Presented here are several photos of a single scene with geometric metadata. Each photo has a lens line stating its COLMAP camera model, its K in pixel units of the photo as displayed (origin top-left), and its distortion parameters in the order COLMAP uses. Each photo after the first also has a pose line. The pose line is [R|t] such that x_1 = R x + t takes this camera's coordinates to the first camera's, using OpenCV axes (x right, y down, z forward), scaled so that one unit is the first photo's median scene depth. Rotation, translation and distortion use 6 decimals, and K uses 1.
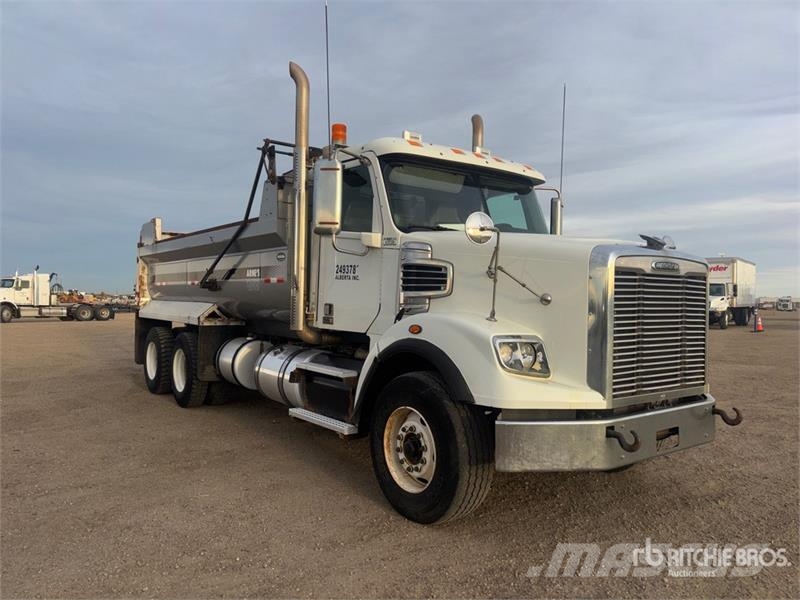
lens RADIAL K [[598.8, 0, 398.7], [0, 598.8, 296.4], [0, 0, 1]] dist [0.059406, -0.052860]
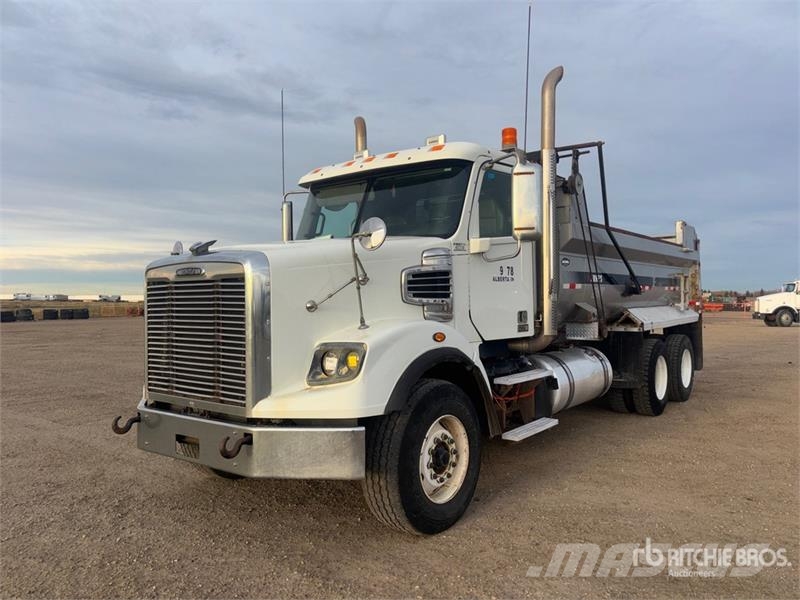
lens RADIAL K [[598.8, 0, 403.9], [0, 598.8, 303.1], [0, 0, 1]] dist [0.060921, -0.058199]
pose [[0.260529, -0.012229, -0.965389, 1.100155], [0.016566, 0.999829, -0.008195, 0.010921], [0.965324, -0.013857, 0.260687, 0.800776]]
